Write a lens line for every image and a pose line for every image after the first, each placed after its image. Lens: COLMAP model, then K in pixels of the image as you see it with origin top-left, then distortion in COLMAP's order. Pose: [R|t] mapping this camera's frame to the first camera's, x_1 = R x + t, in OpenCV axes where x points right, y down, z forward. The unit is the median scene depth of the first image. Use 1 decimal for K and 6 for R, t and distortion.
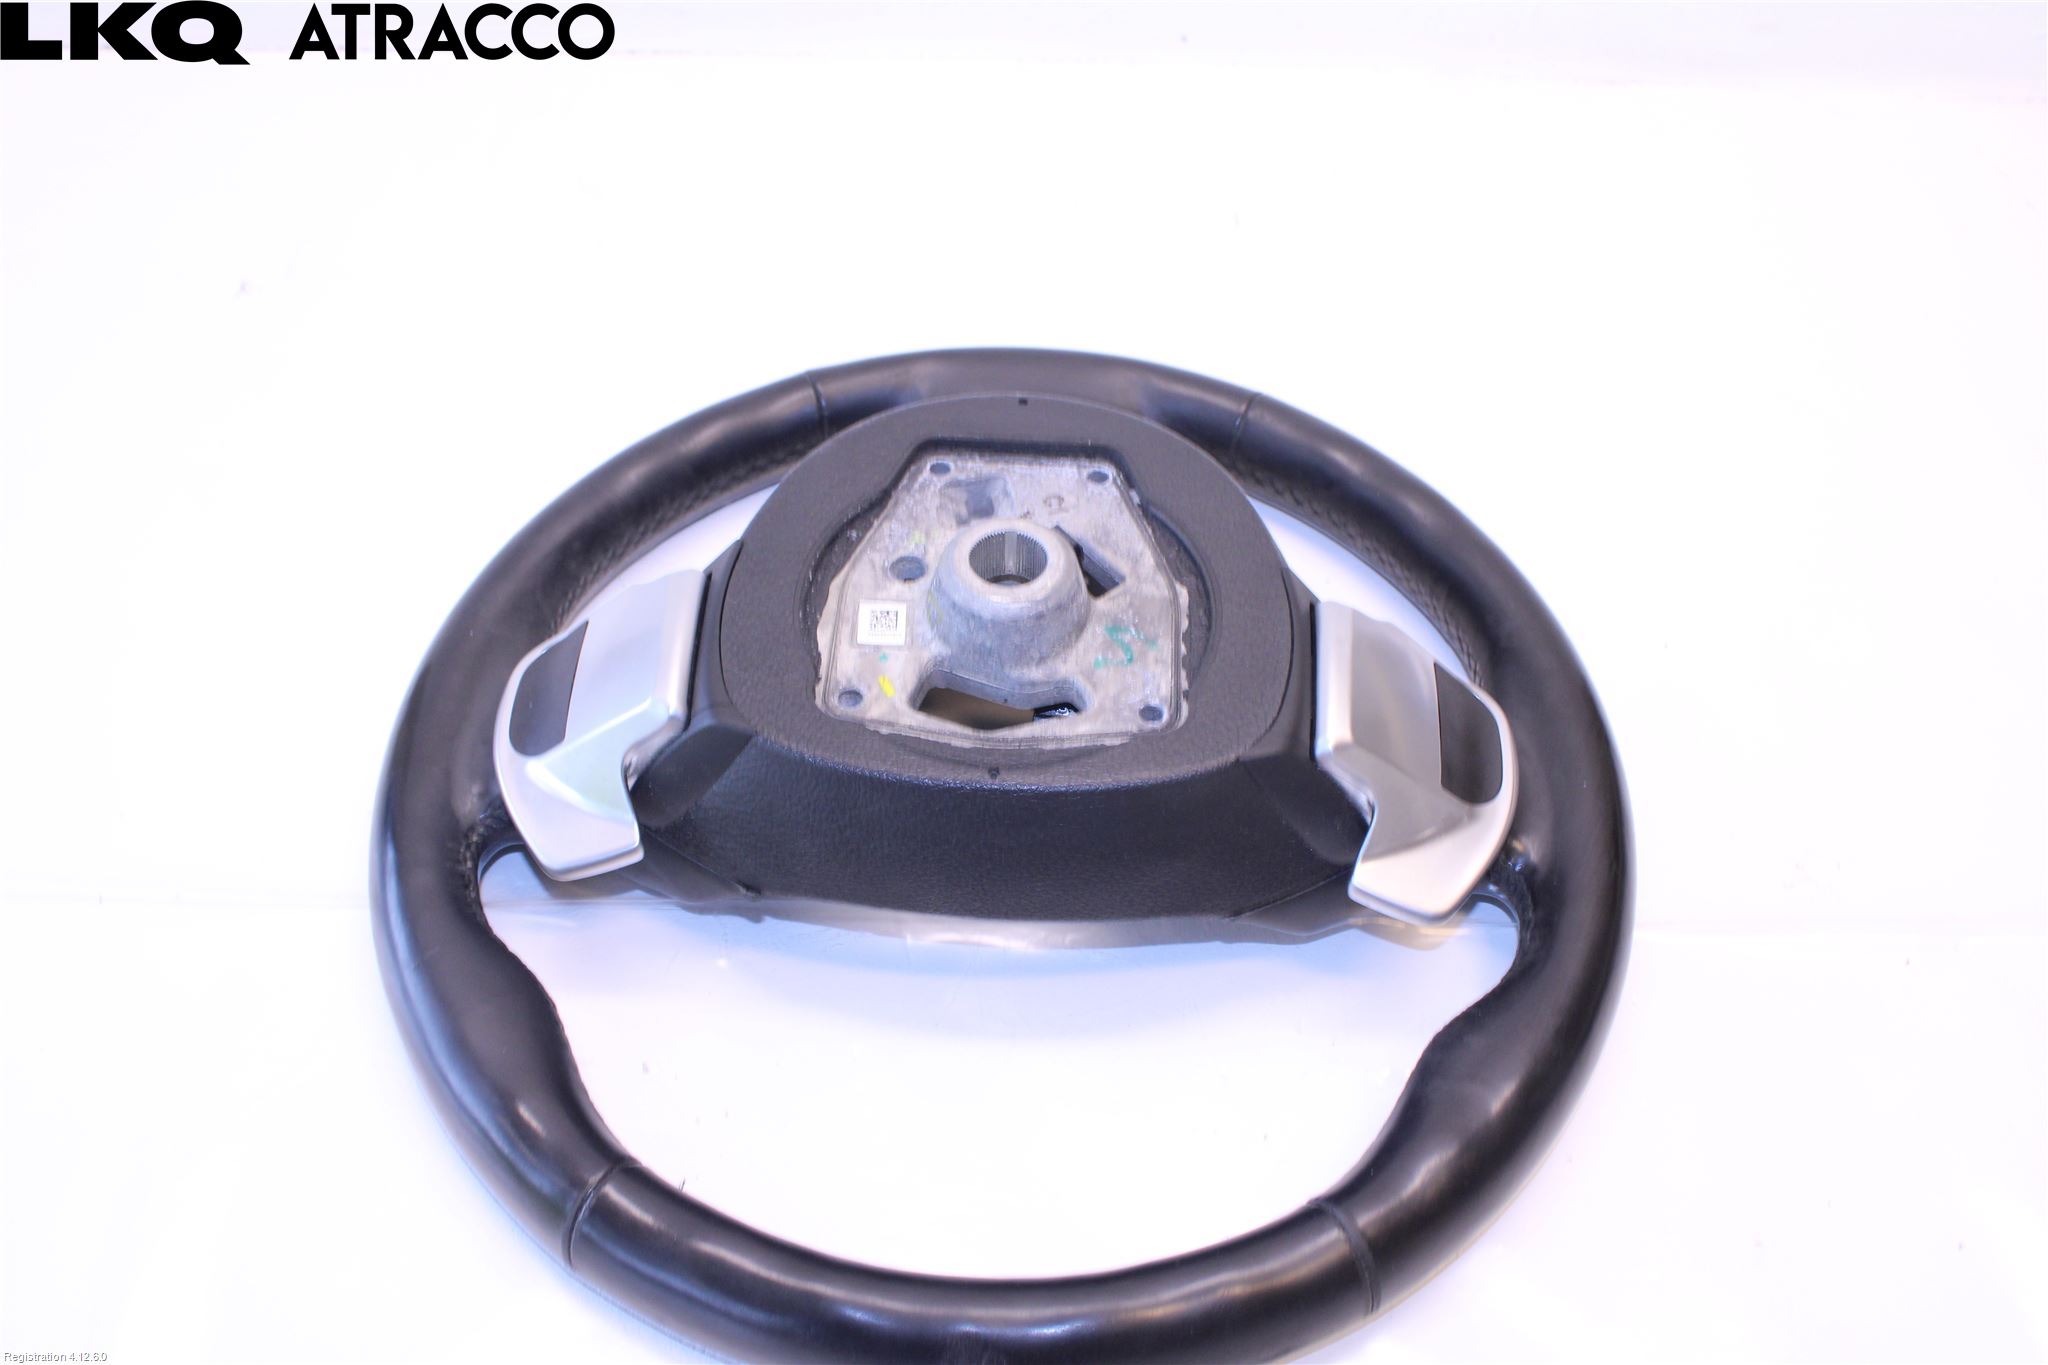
lens RADIAL K [[1927.1, 0, 1024.0], [0, 1927.1, 682.5], [0, 0, 1]] dist [-0.143891, 0.148518]
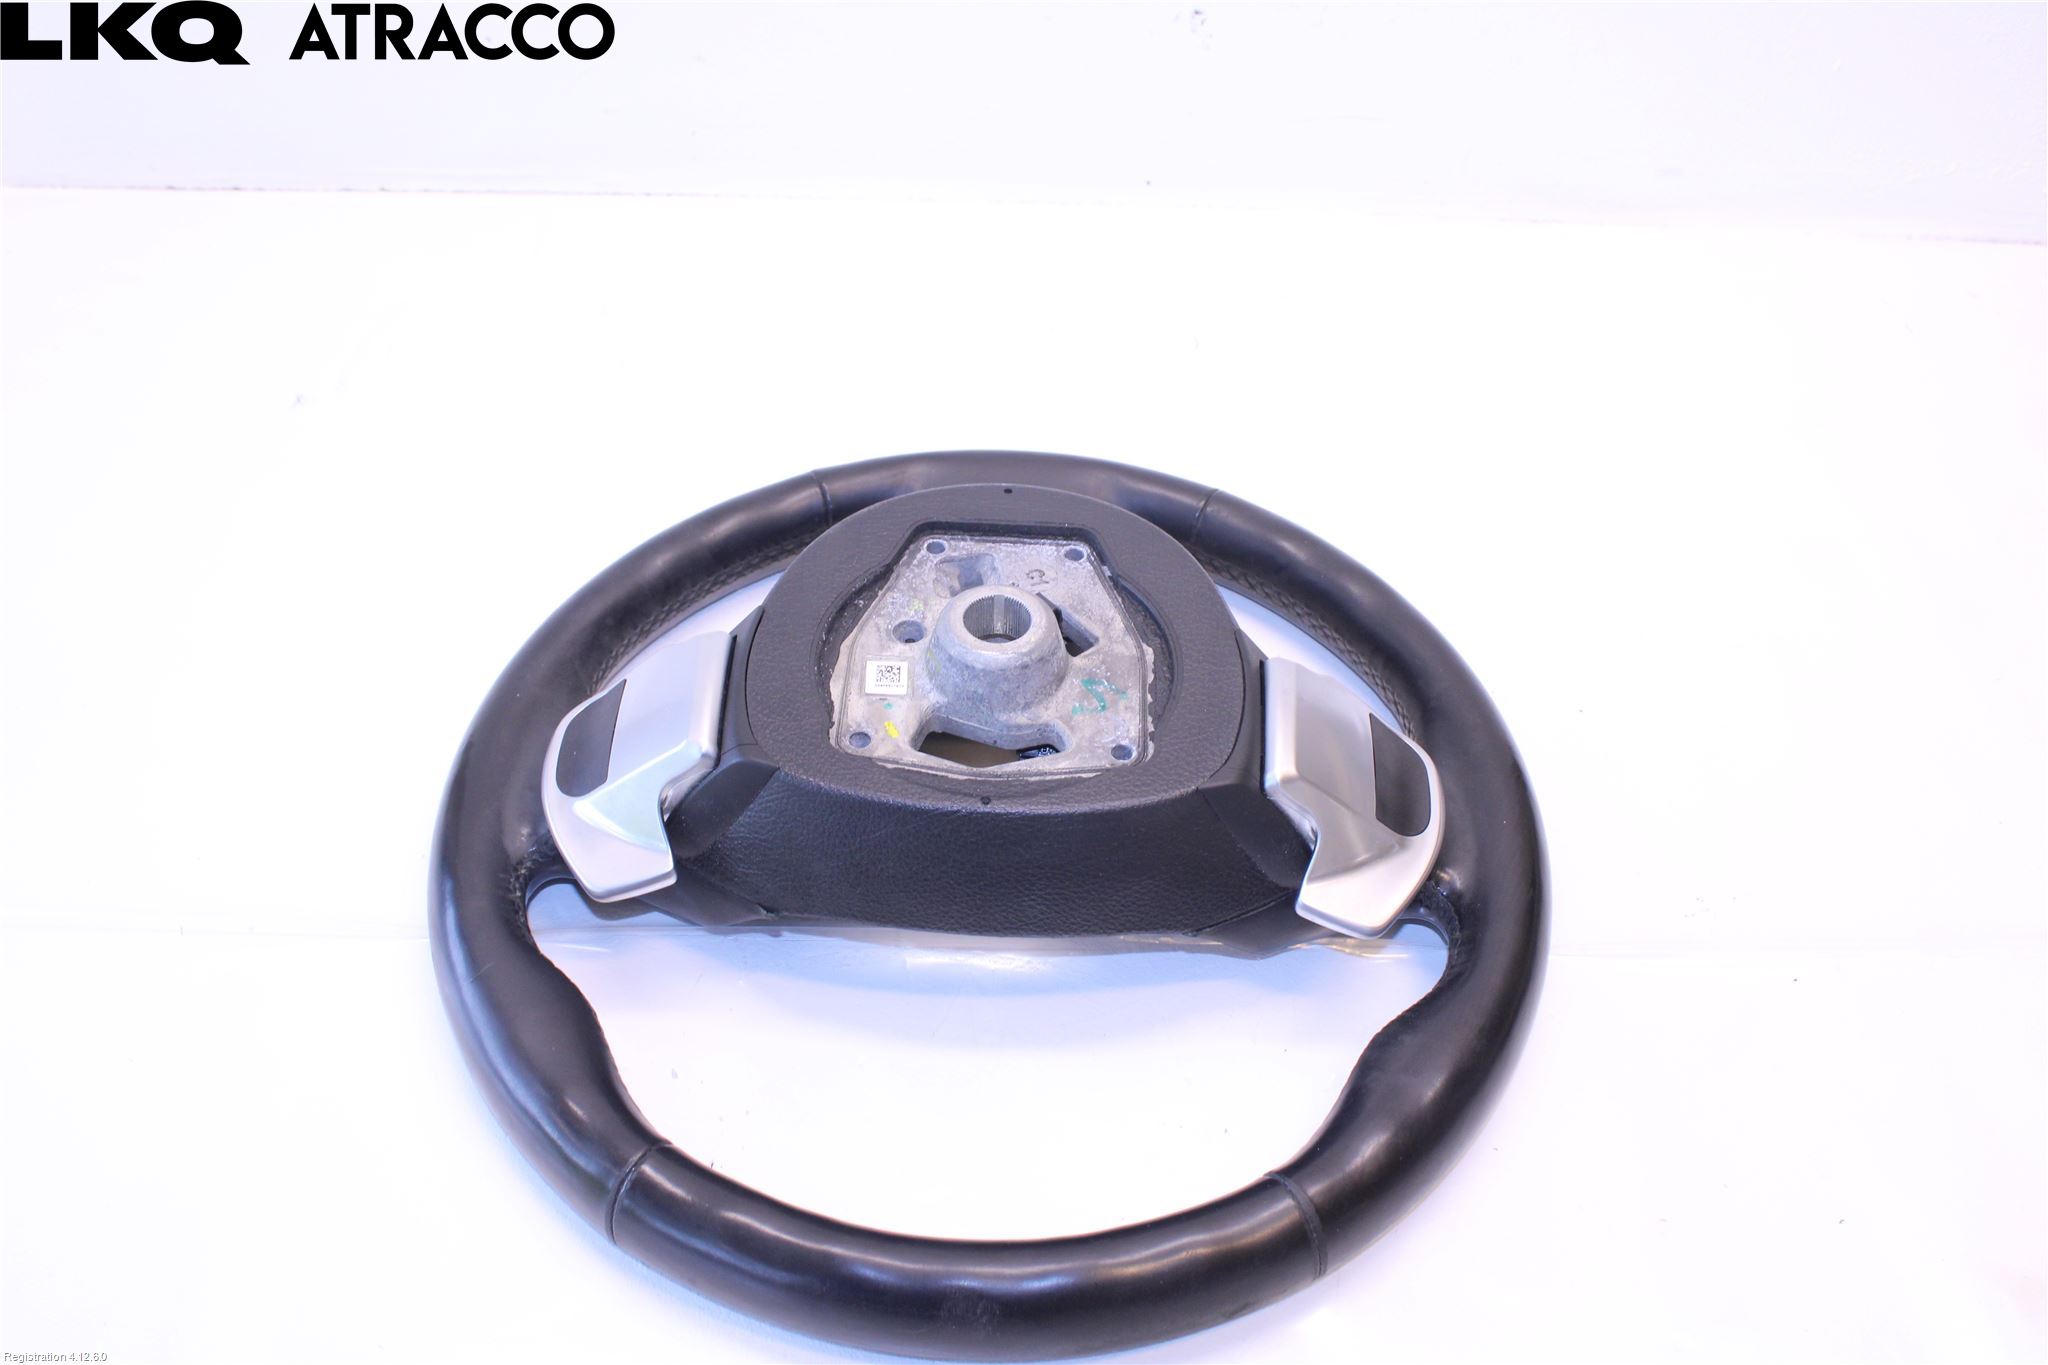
lens RADIAL K [[1927.1, 0, 1024.0], [0, 1927.1, 682.5], [0, 0, 1]] dist [-0.143891, 0.148518]
pose [[0.999877, -0.001984, 0.015573, -0.009904], [0.003194, 0.996945, -0.078044, 0.062292], [-0.015371, 0.078084, 0.996828, -0.144175]]
